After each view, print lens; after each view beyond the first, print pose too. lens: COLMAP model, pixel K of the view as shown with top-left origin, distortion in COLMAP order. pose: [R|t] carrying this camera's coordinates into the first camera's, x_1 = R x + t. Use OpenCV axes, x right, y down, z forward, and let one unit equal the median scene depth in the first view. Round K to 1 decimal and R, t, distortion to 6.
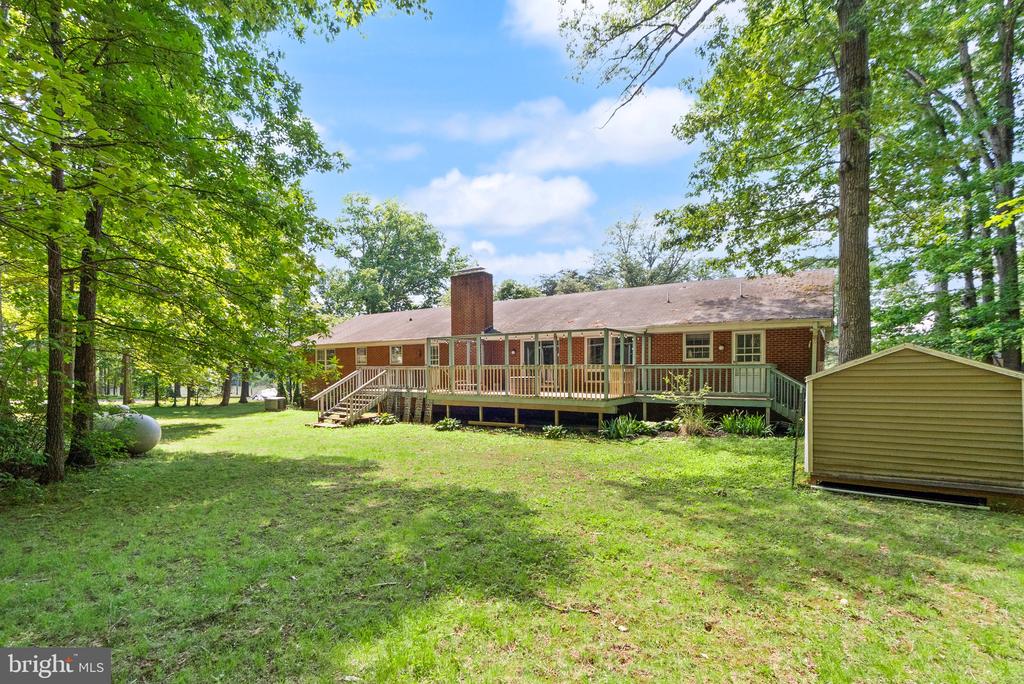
lens RADIAL K [[480.5, 0, 499.3], [0, 480.5, 354.0], [0, 0, 1]] dist [-0.001139, 0.000682]
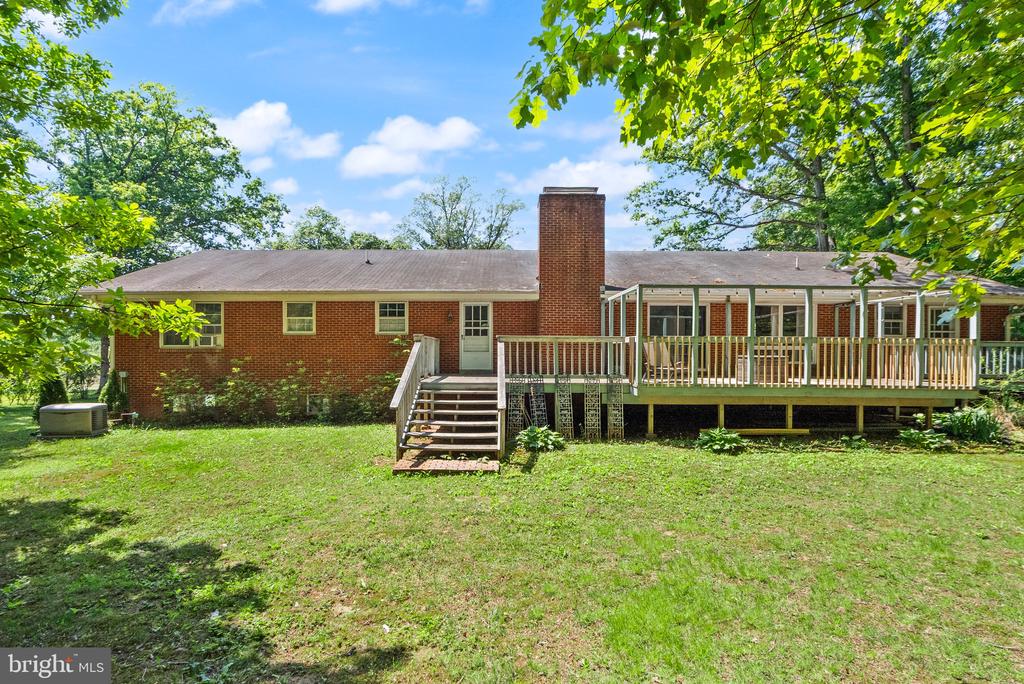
lens RADIAL K [[480.5, 0, 499.3], [0, 480.5, 354.0], [0, 0, 1]] dist [-0.001139, 0.000682]
pose [[0.837963, 0.015672, 0.545502, -0.545839], [-0.024706, 0.999652, 0.009232, 0.047135], [-0.545167, -0.021213, 0.838059, 0.627778]]
